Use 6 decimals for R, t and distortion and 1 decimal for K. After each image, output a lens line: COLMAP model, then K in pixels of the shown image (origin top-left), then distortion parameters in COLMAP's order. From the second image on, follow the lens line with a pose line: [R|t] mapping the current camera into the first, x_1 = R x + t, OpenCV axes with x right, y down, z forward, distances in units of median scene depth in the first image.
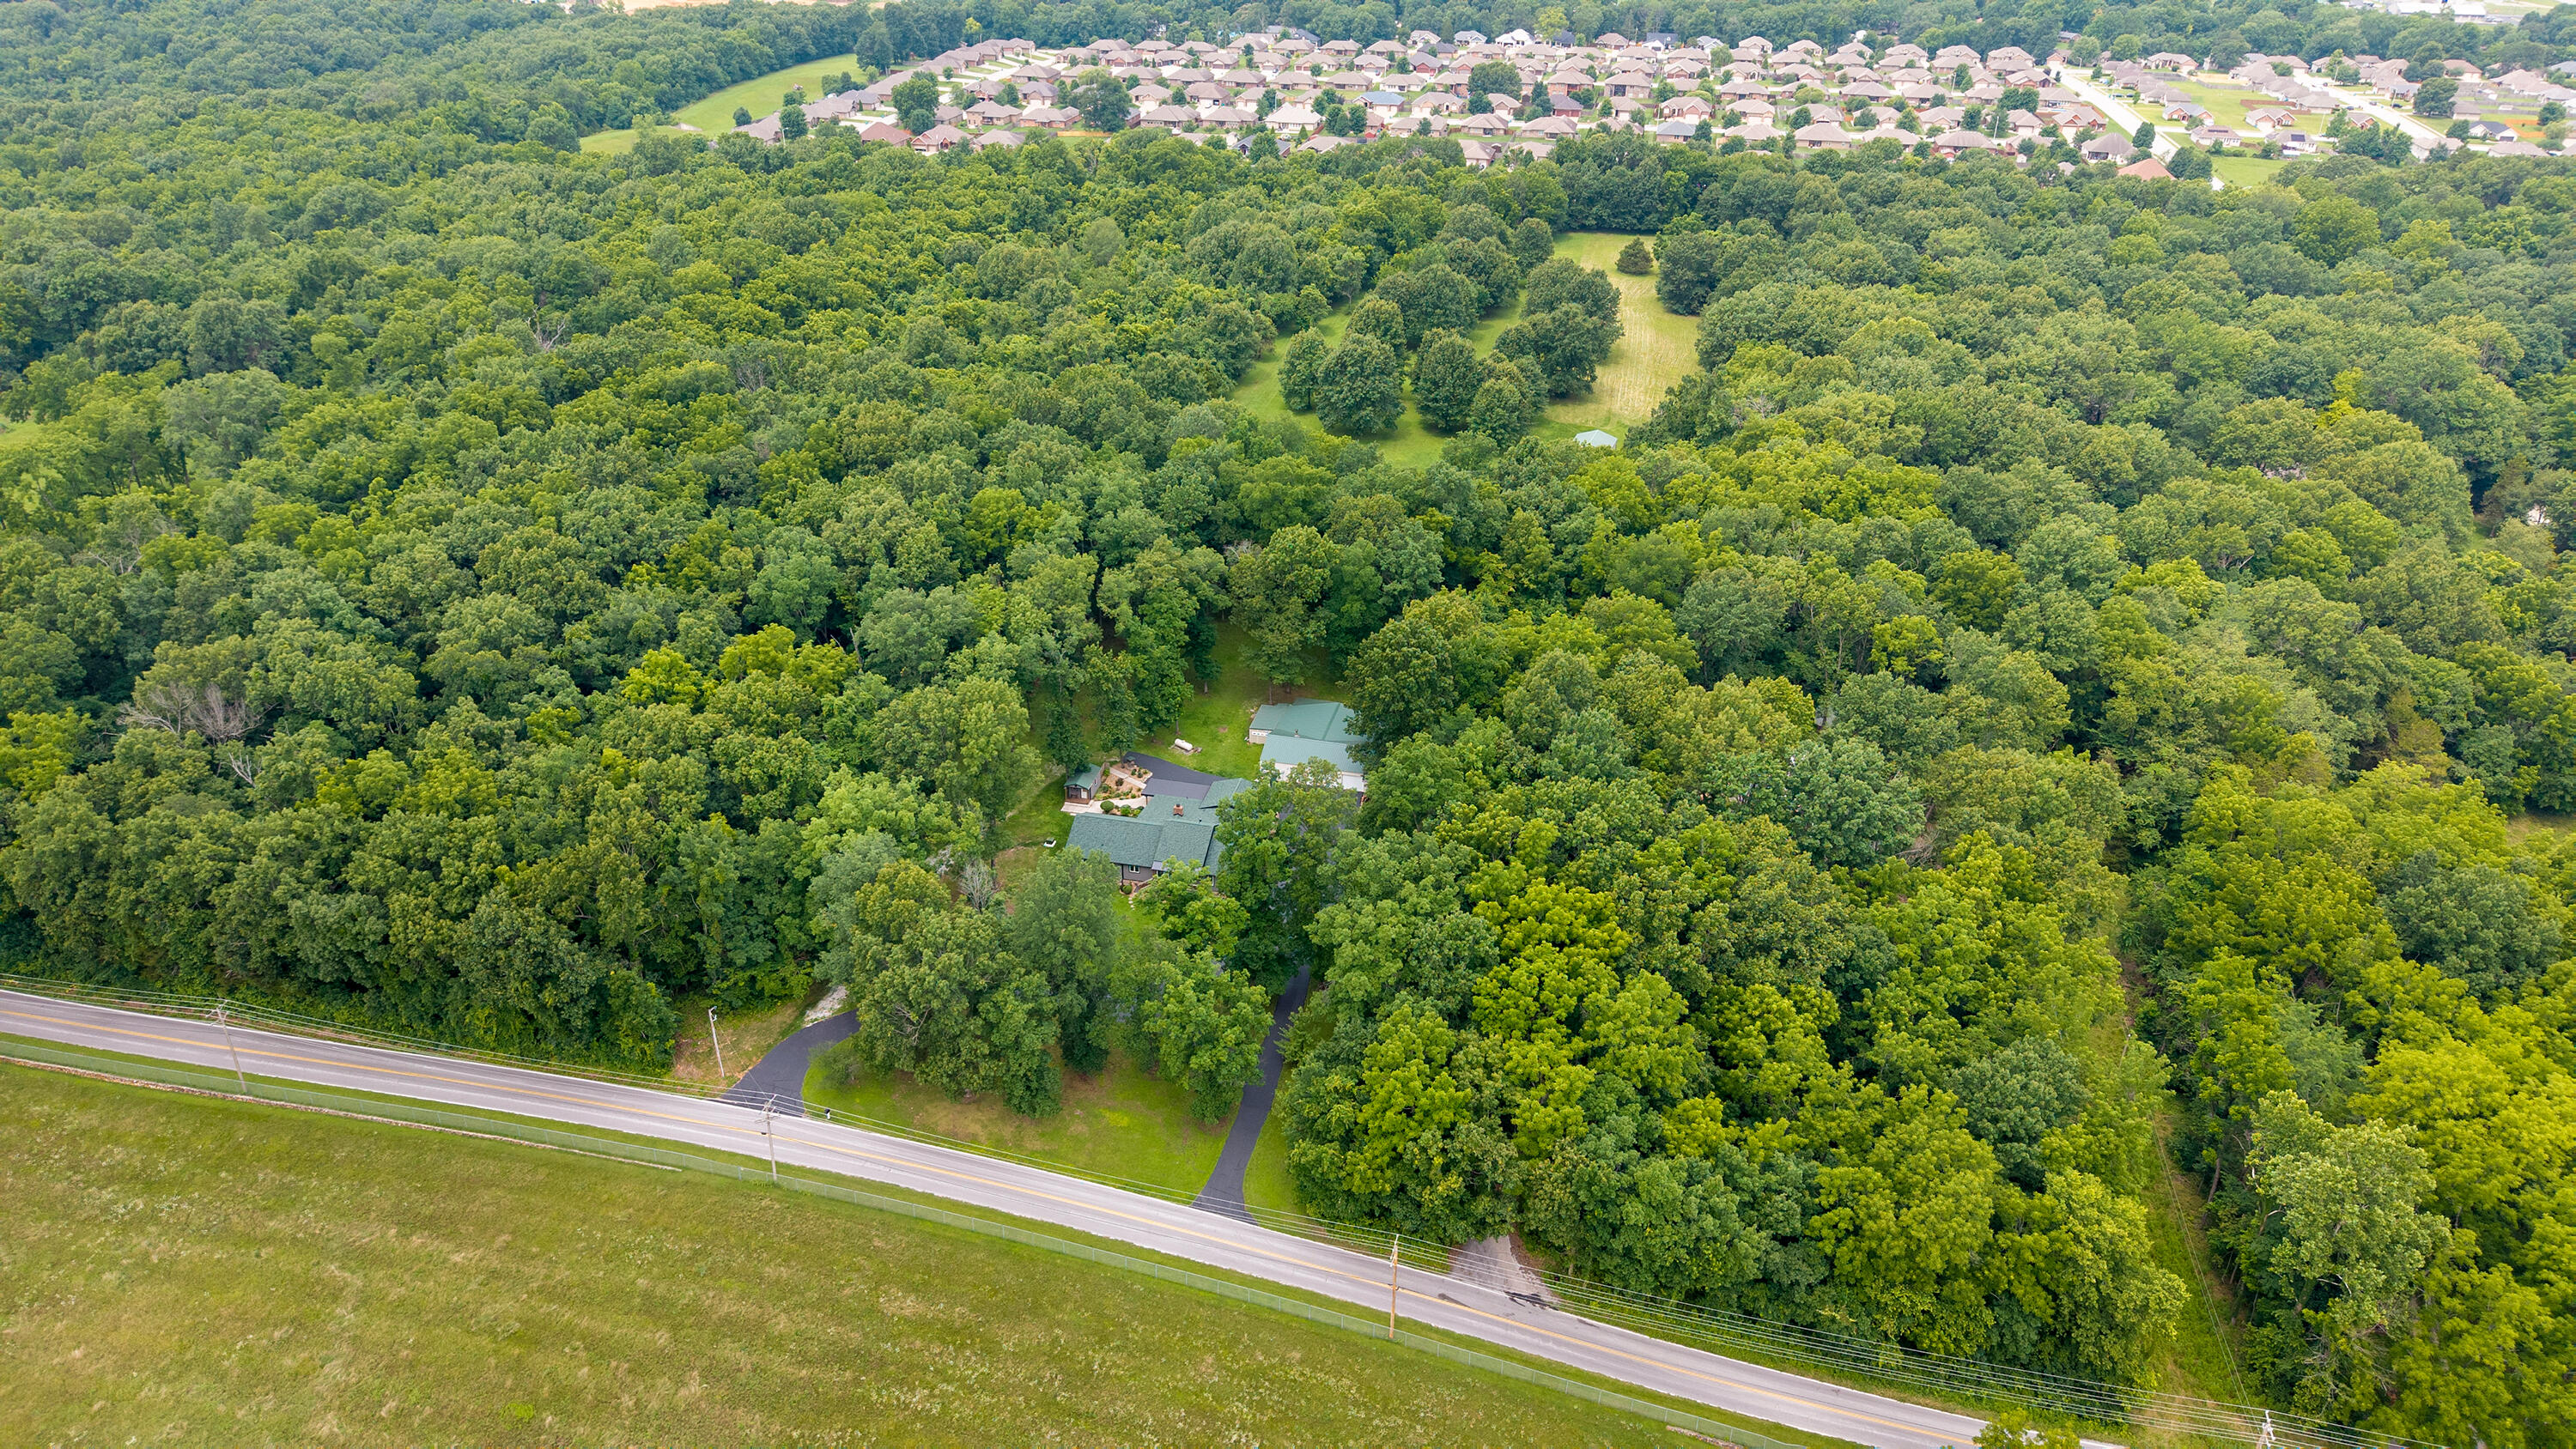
lens RADIAL K [[1736.5, 0, 1288.0], [0, 1736.5, 724.5], [0, 0, 1]] dist [0.038053, -0.064487]
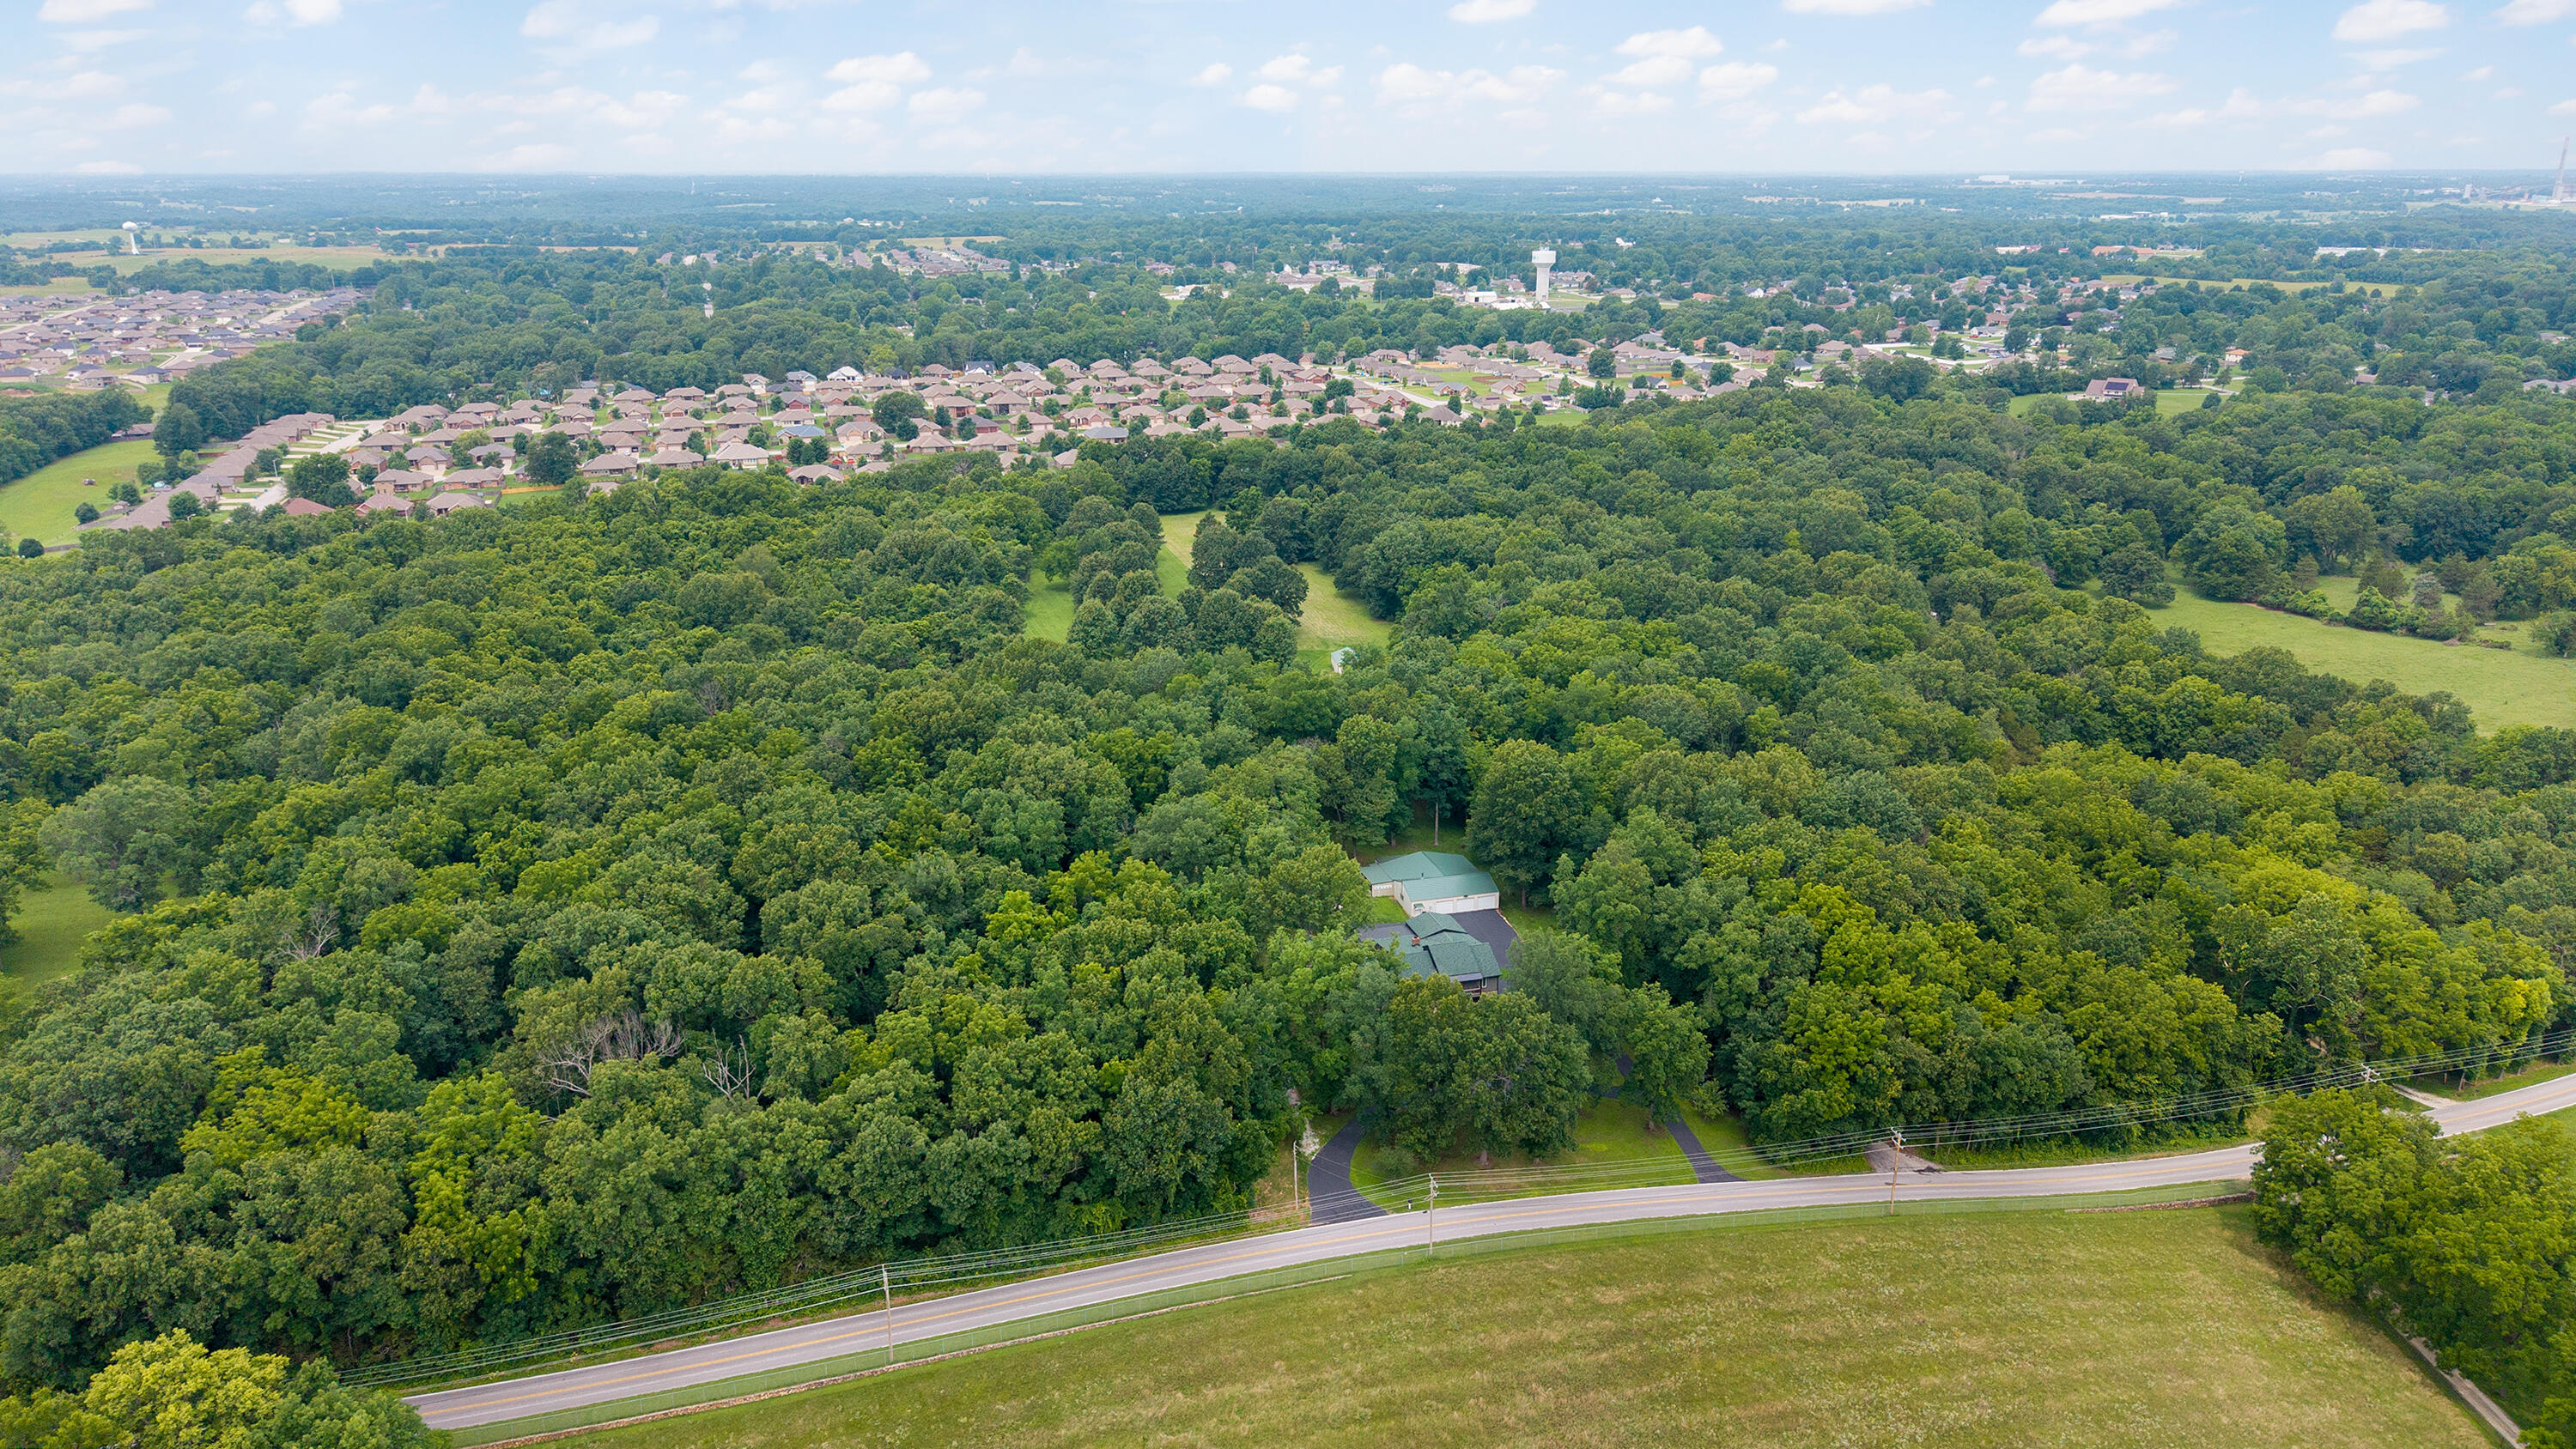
lens RADIAL K [[1728.5, 0, 1289.0], [0, 1728.5, 808.8], [0, 0, 1]] dist [0.058794, -0.063455]
pose [[0.873234, -0.184081, 0.451195, -0.286521], [0.242663, 0.967204, -0.075040, 0.011760], [-0.422584, 0.175016, 0.889265, -0.017102]]
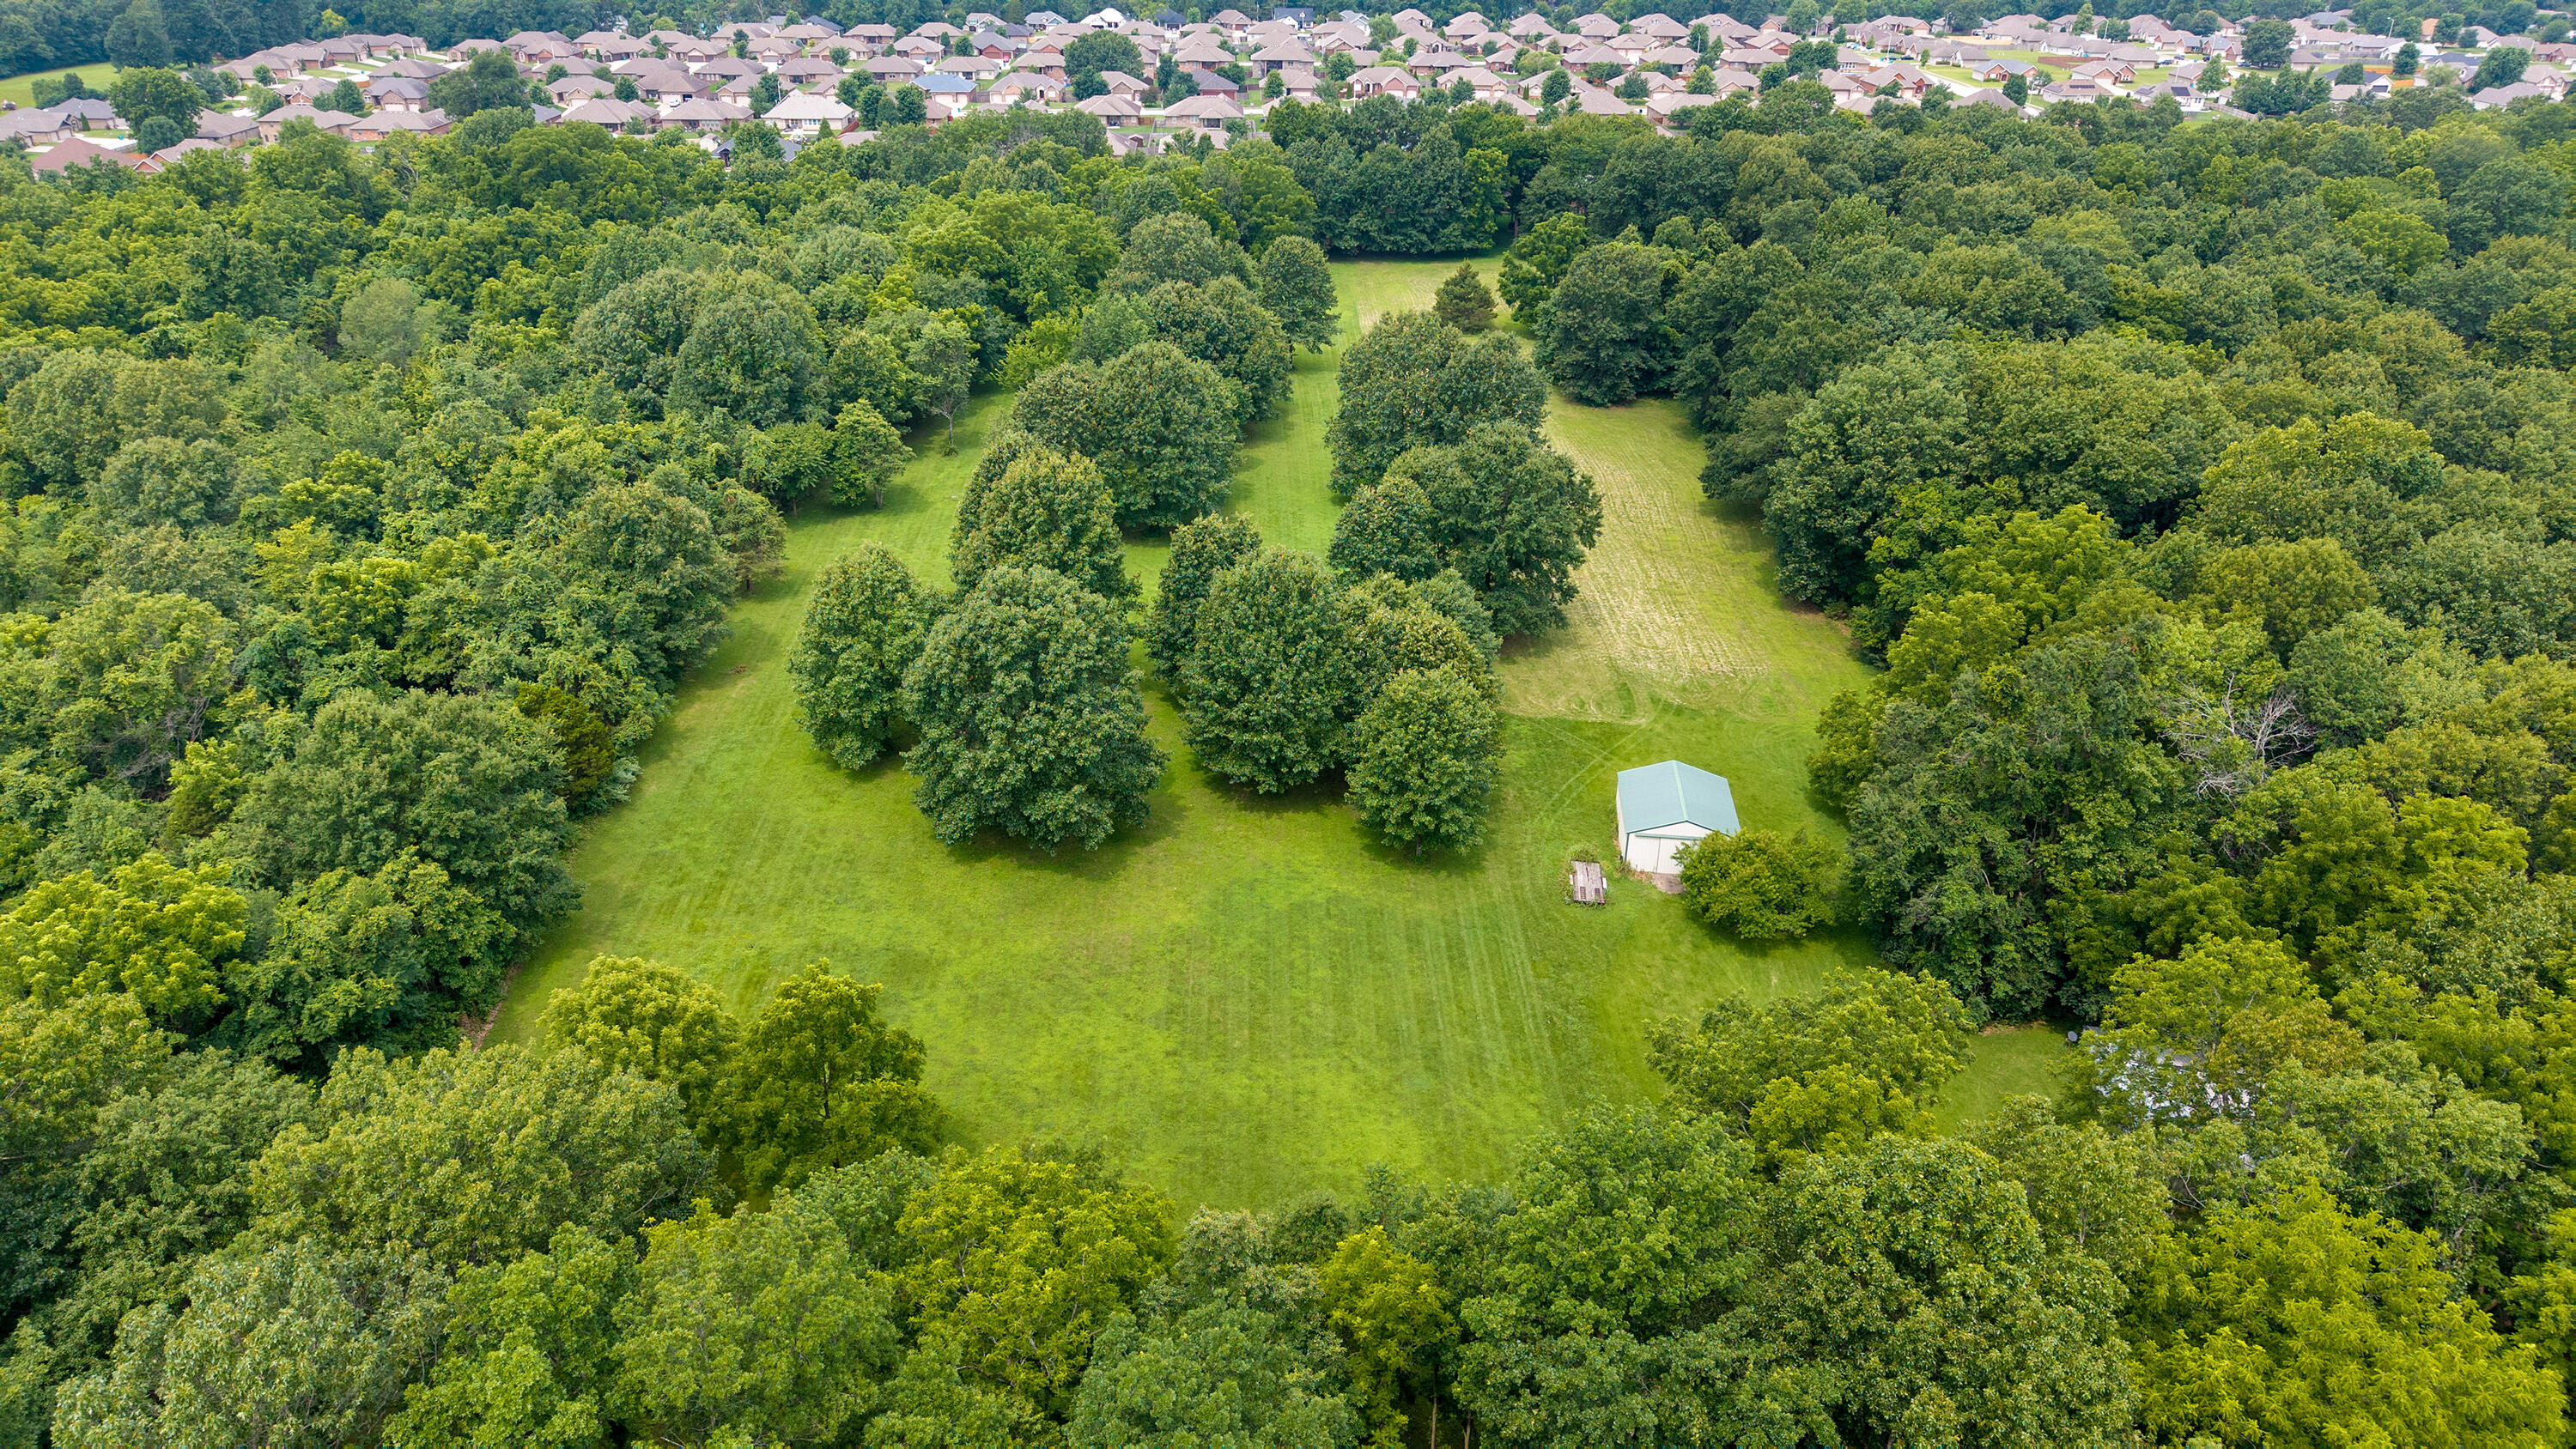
lens RADIAL K [[1736.5, 0, 1288.0], [0, 1736.5, 724.5], [0, 0, 1]] dist [0.038053, -0.064487]
pose [[0.969170, -0.109226, 0.220859, 0.010188], [0.114346, 0.993385, -0.010495, -0.126394], [-0.218252, 0.035426, 0.975249, 0.448905]]
